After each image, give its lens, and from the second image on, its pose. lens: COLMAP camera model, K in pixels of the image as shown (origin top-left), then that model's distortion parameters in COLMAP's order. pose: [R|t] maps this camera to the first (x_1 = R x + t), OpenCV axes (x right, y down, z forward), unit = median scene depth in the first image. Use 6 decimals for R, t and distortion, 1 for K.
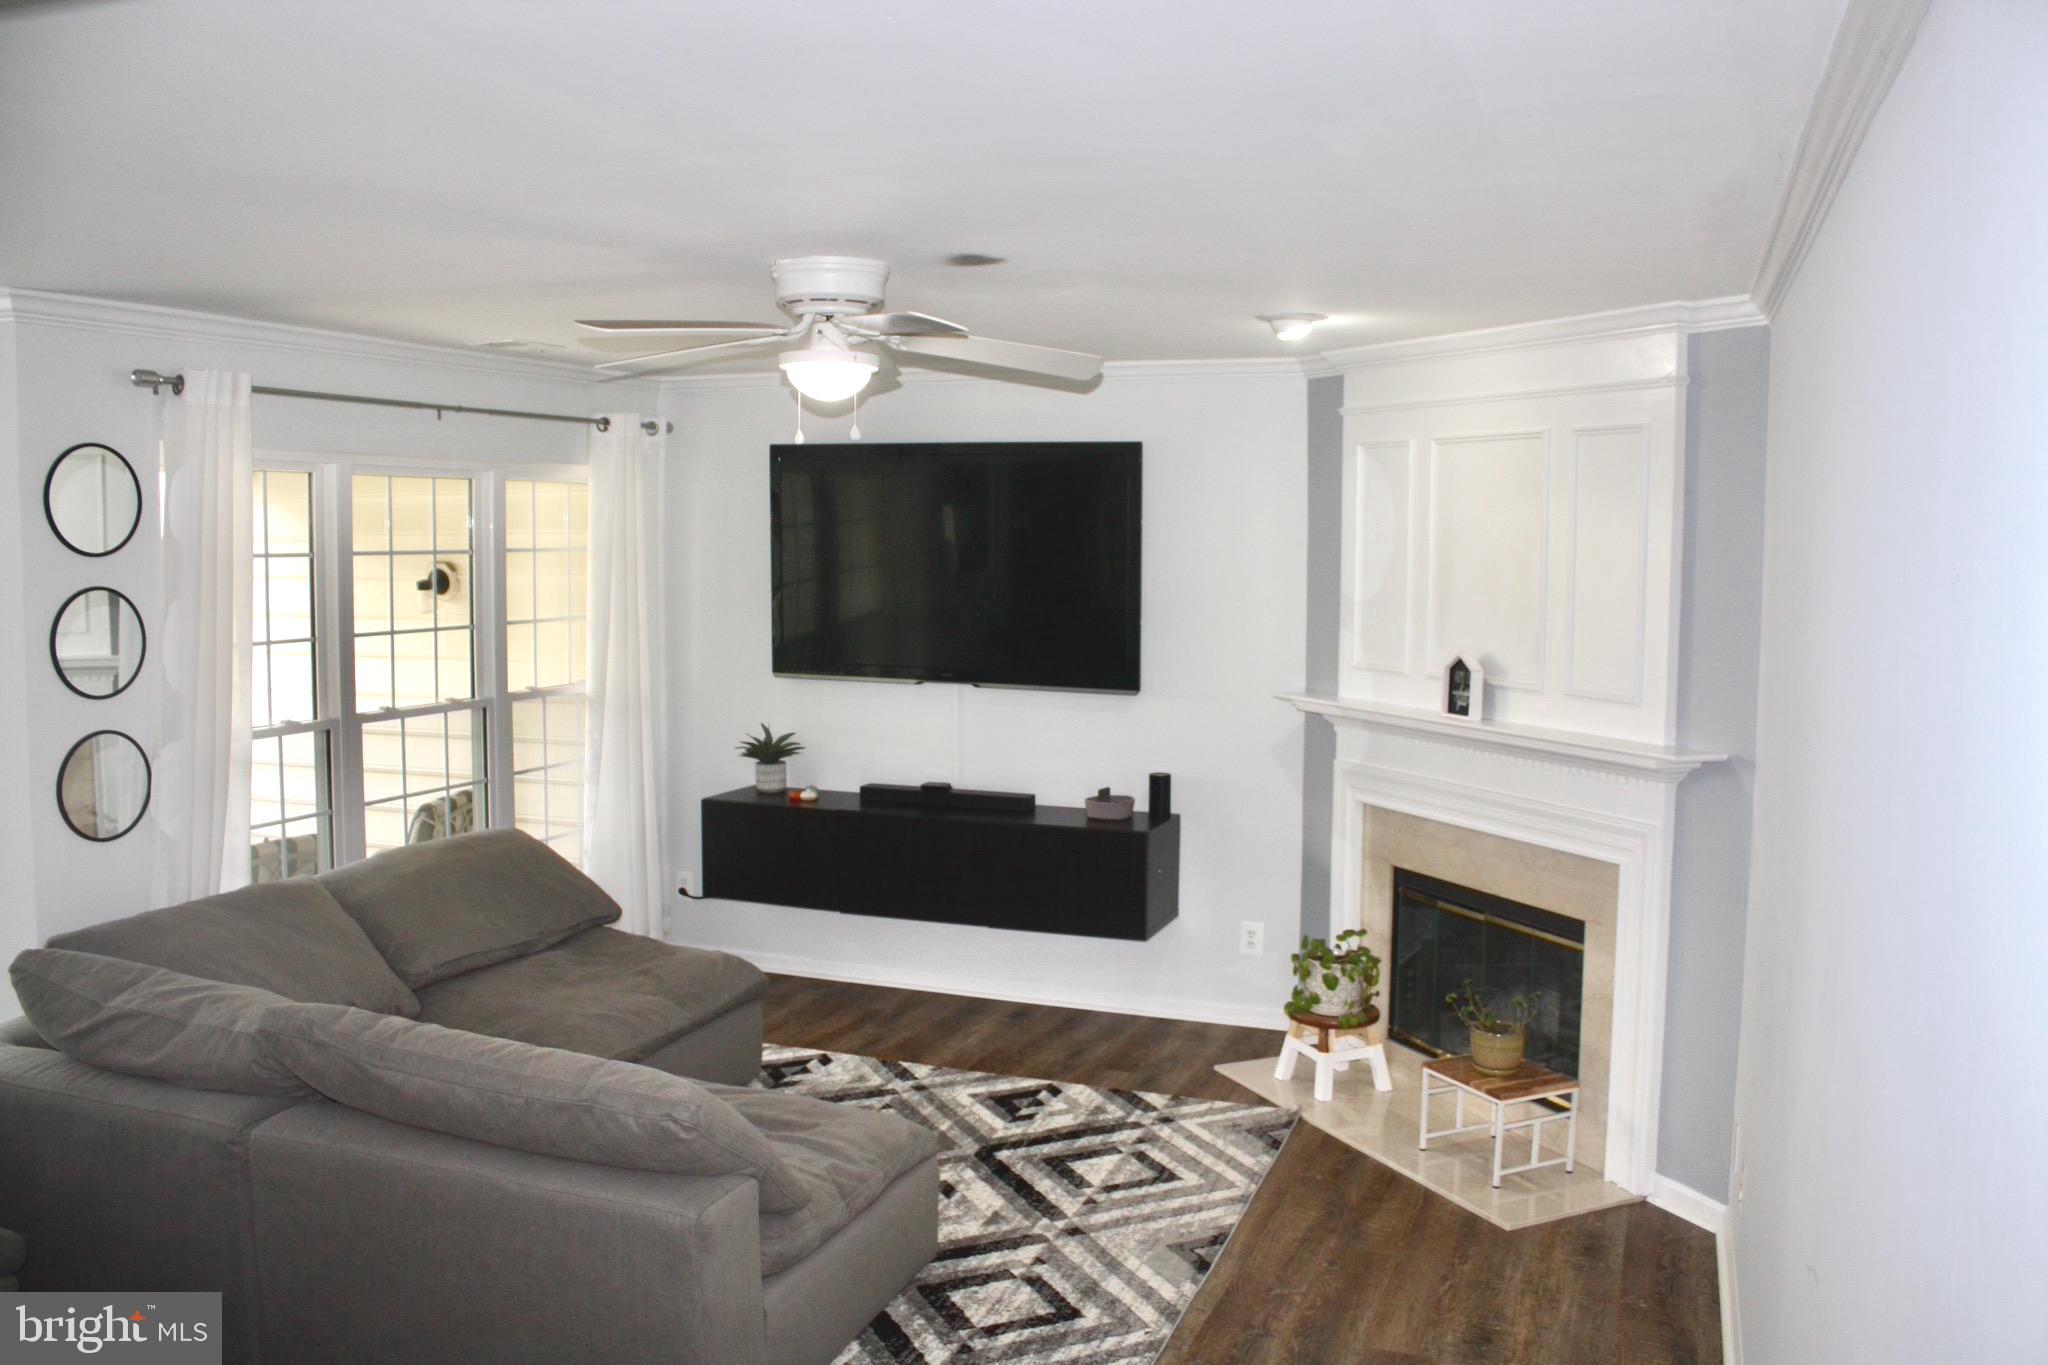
lens RADIAL K [[1699.2, 0, 1024.0], [0, 1699.2, 682.5], [0, 0, 1]] dist [-0.167633, 0.143173]
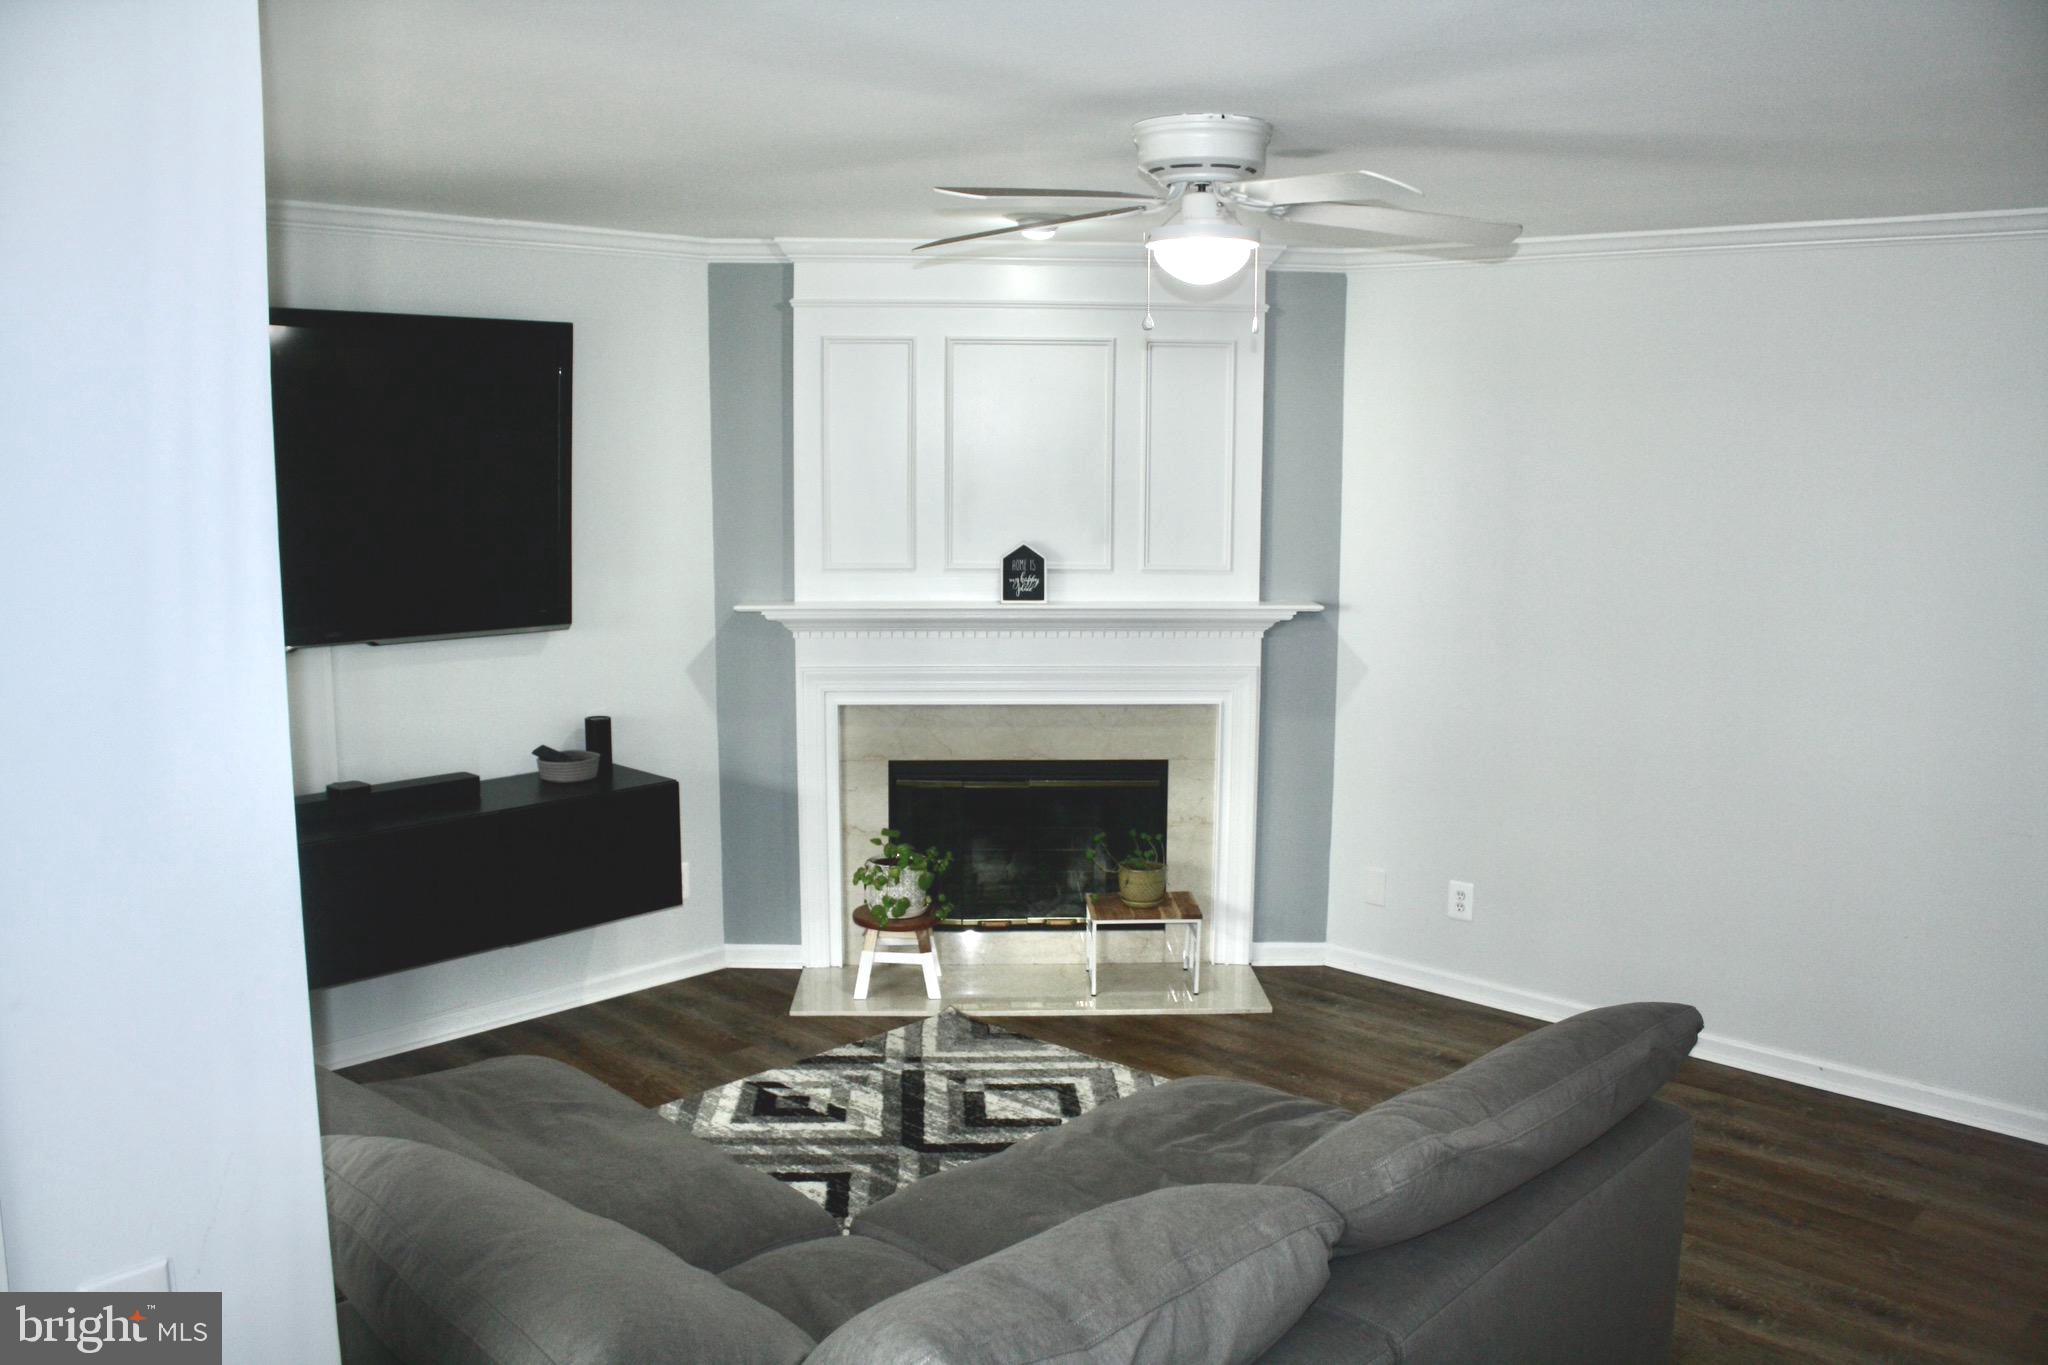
lens RADIAL K [[1699.2, 0, 1024.0], [0, 1699.2, 682.5], [0, 0, 1]] dist [-0.167633, 0.143173]
pose [[0.380813, -0.137071, 0.914436, -0.739219], [0.075202, 0.990266, 0.117120, -0.055732], [-0.921589, 0.024167, 0.387414, 0.581953]]
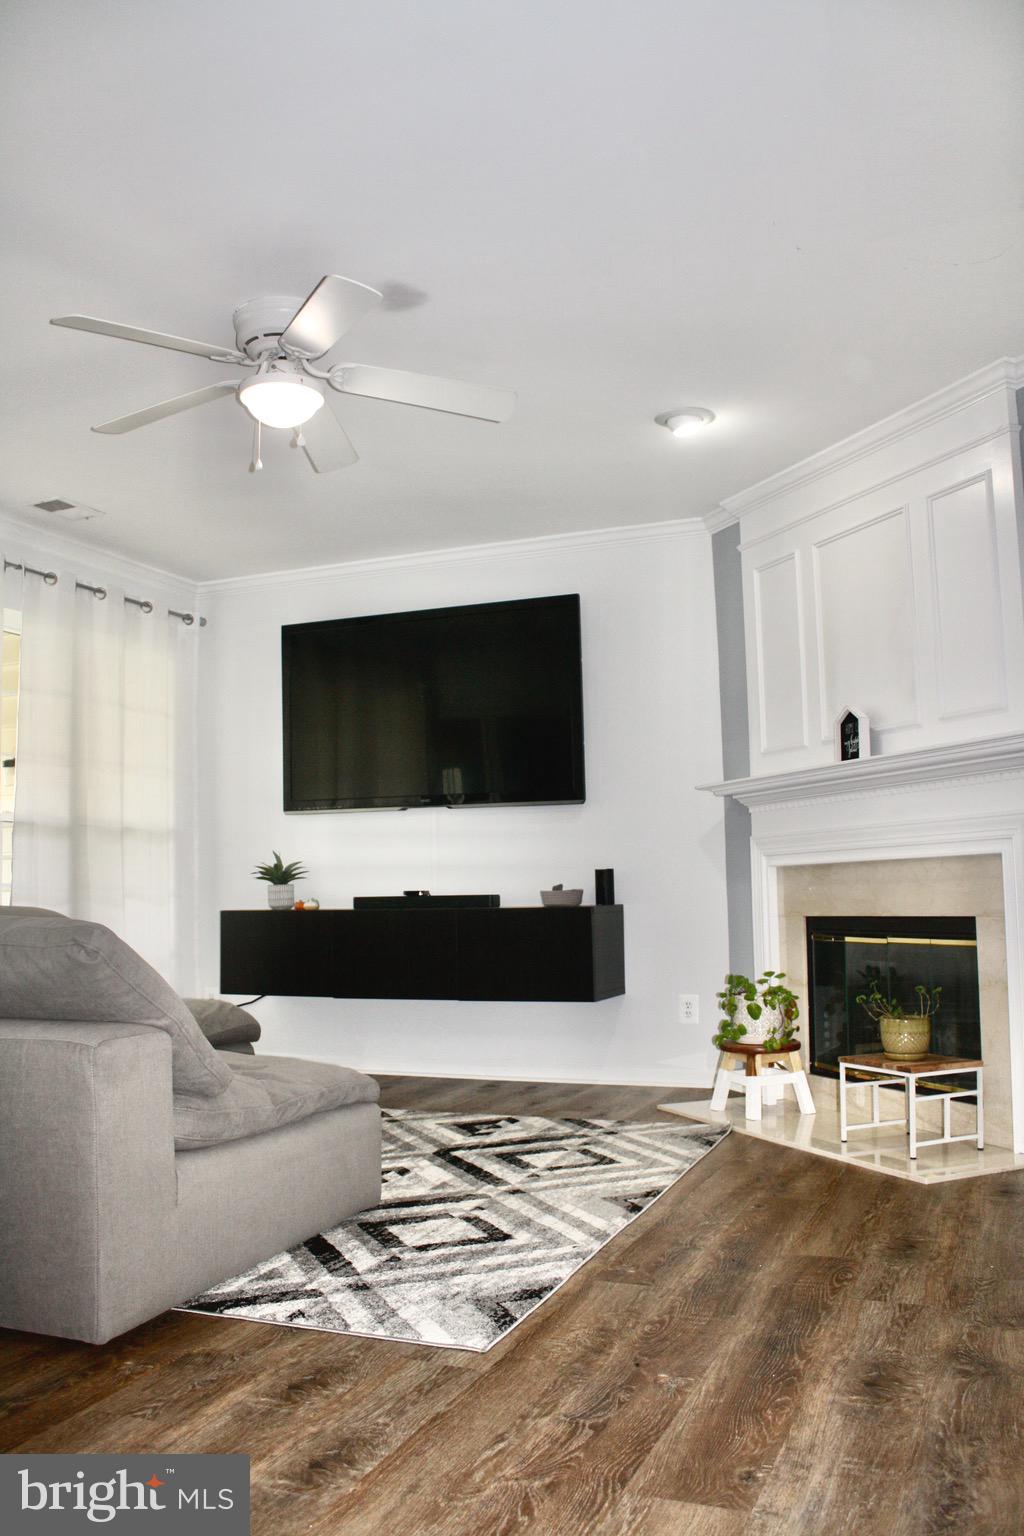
lens RADIAL K [[1286.3, 0, 512.0], [0, 1286.3, 768.0], [0, 0, 1]] dist [-0.171810, 0.144959]
pose [[0.999497, -0.026249, -0.017775, 0.041664], [0.022589, 0.983109, -0.181620, 0.177741], [0.022243, 0.181127, 0.983208, 0.138212]]
